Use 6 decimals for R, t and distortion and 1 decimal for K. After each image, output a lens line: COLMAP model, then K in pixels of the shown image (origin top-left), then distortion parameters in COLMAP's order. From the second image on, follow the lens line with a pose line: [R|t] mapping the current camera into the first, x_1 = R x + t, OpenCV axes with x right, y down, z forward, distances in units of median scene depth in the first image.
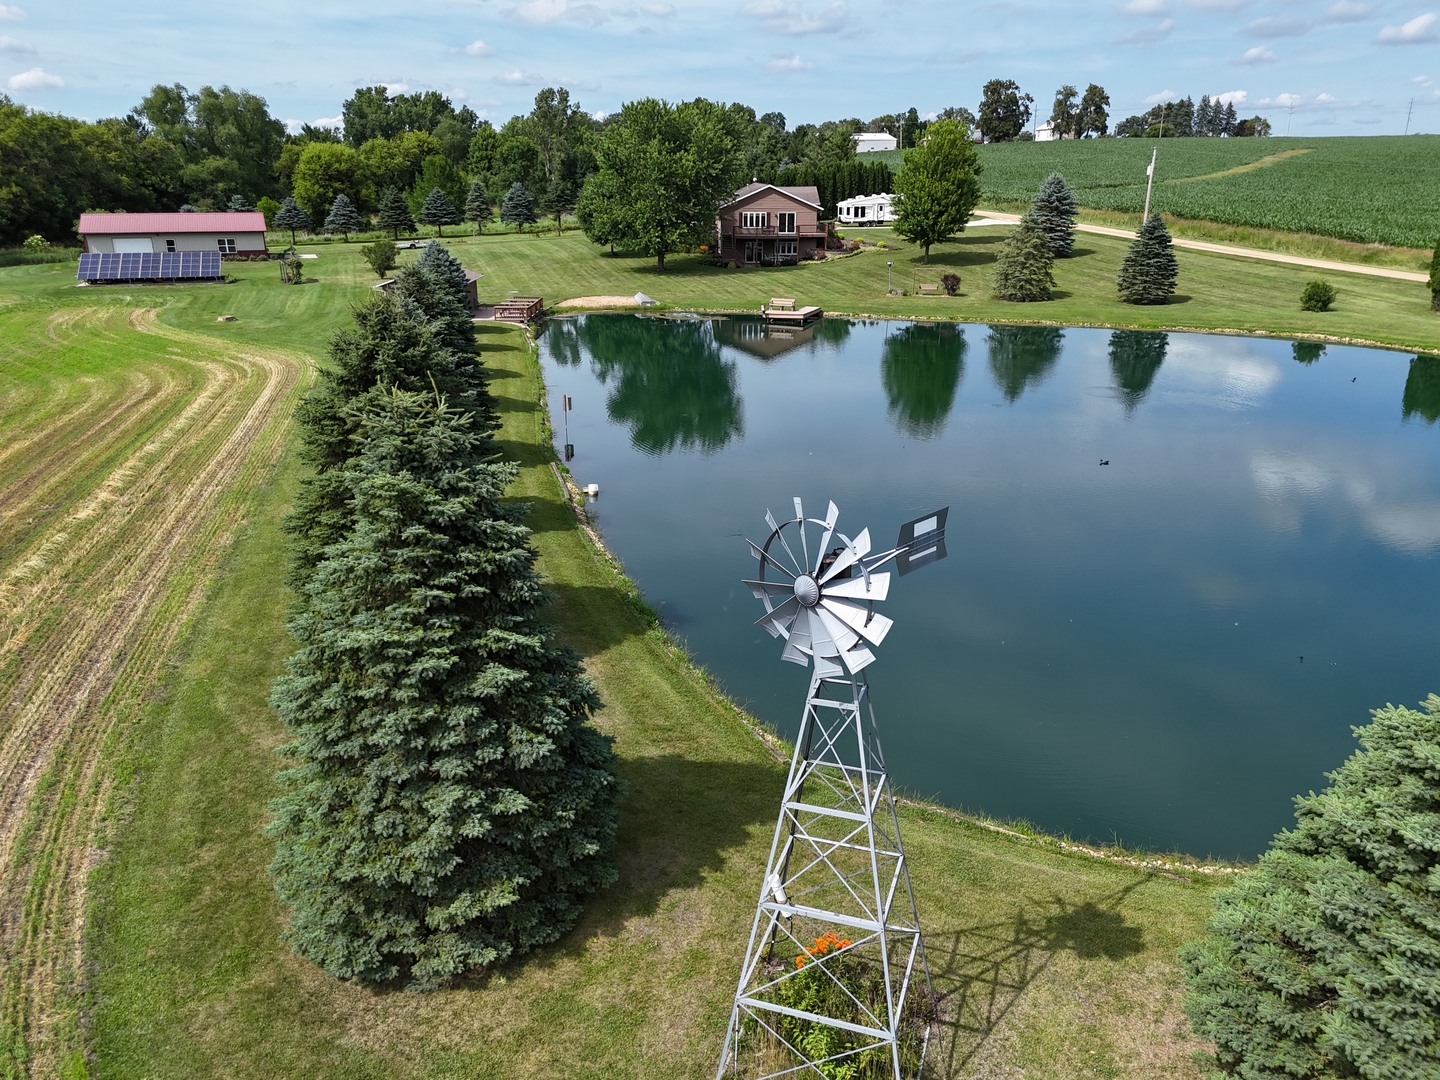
lens RADIAL K [[1044.5, 0, 721.8], [0, 1044.5, 530.6], [0, 0, 1]] dist [0.089437, -0.127976]
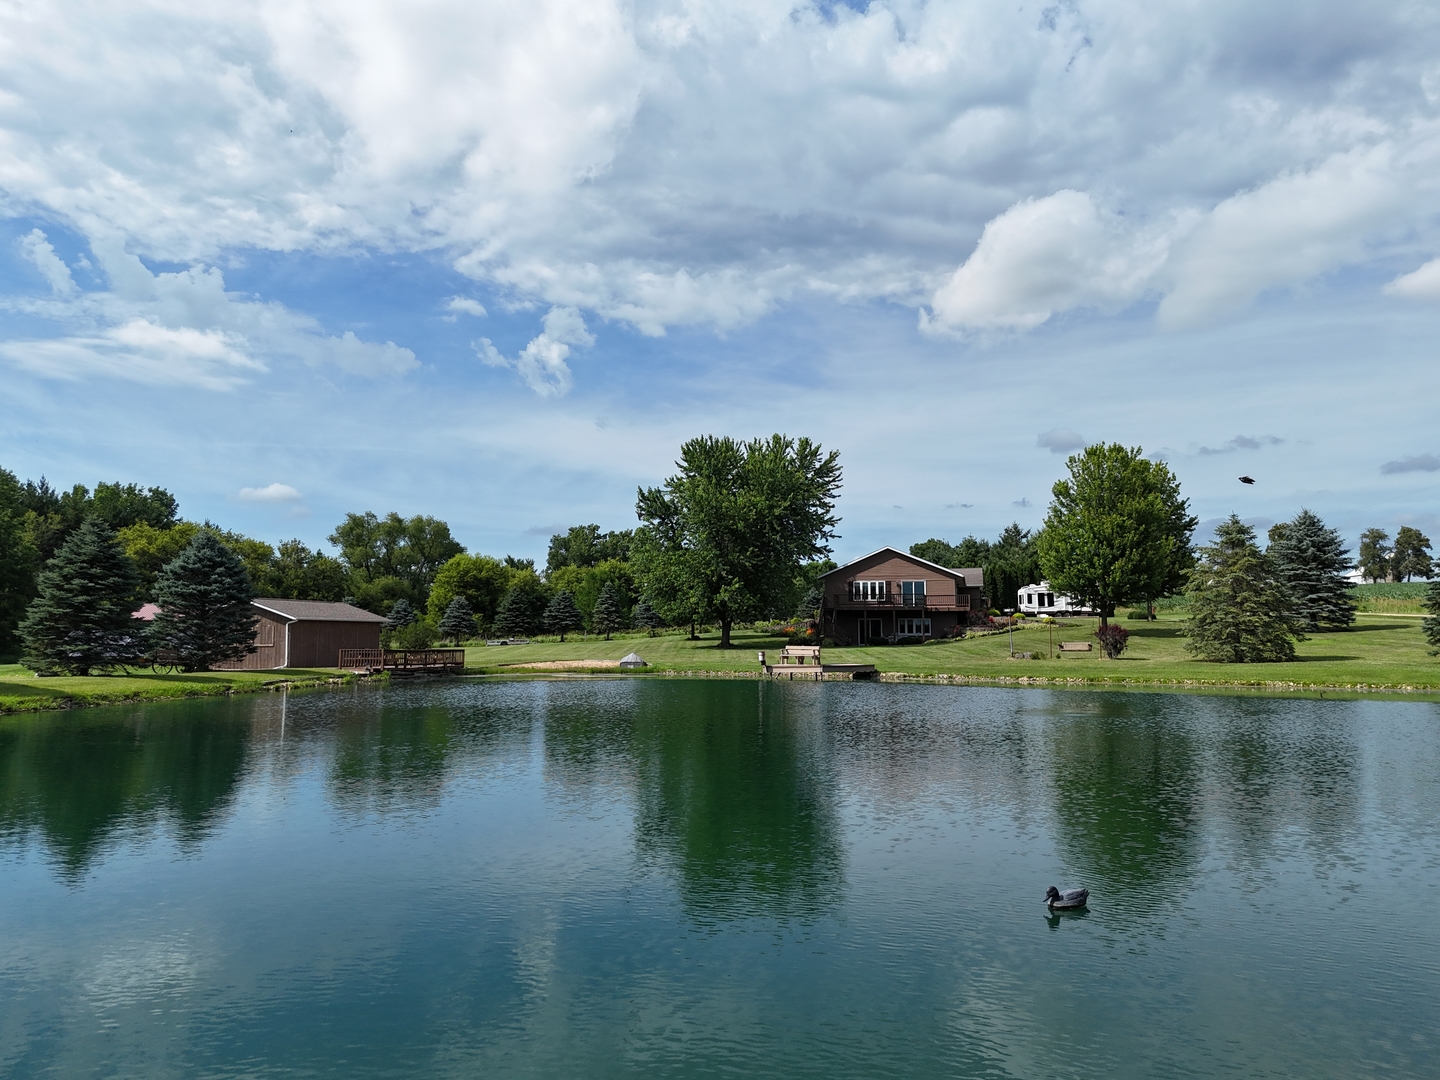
lens RADIAL K [[1044.5, 0, 721.8], [0, 1044.5, 530.6], [0, 0, 1]] dist [0.089437, -0.127976]
pose [[0.963370, -0.029476, -0.266550, 0.064974], [-0.086049, 0.907408, -0.411348, -0.009733], [0.253994, 0.419217, 0.871633, 0.154594]]
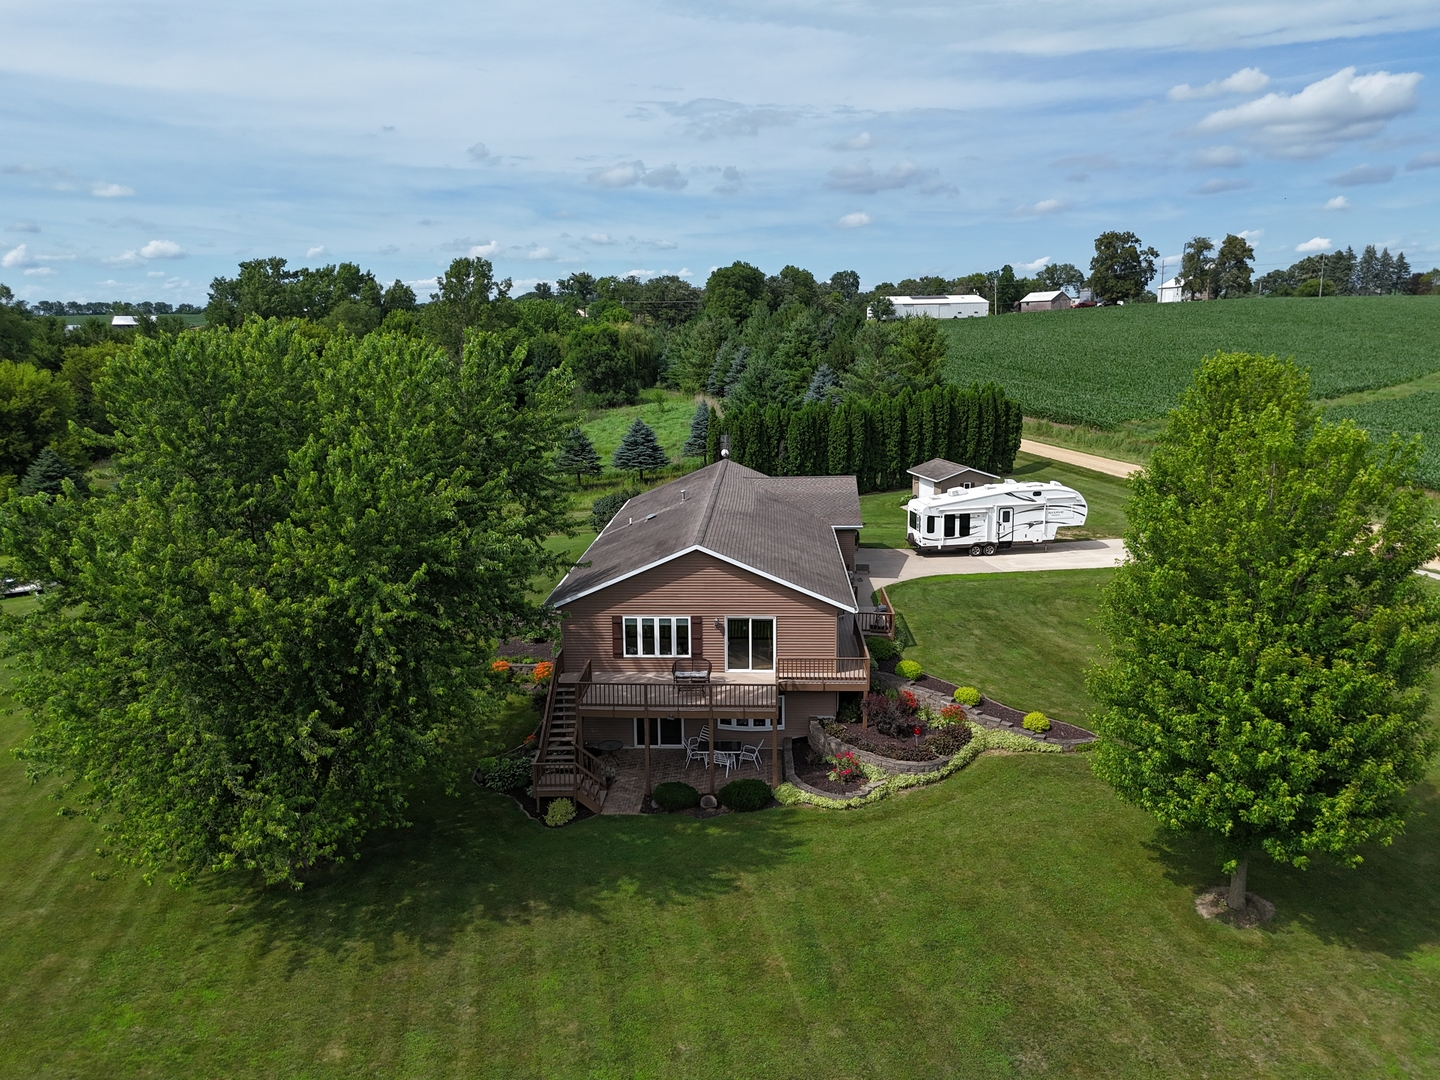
lens RADIAL K [[1044.5, 0, 721.8], [0, 1044.5, 530.6], [0, 0, 1]] dist [0.089437, -0.127976]
pose [[0.996788, 0.004236, -0.079975, 0.040057], [-0.014652, 0.991391, -0.130111, -0.143233], [0.078736, 0.130865, 0.988269, 0.330021]]
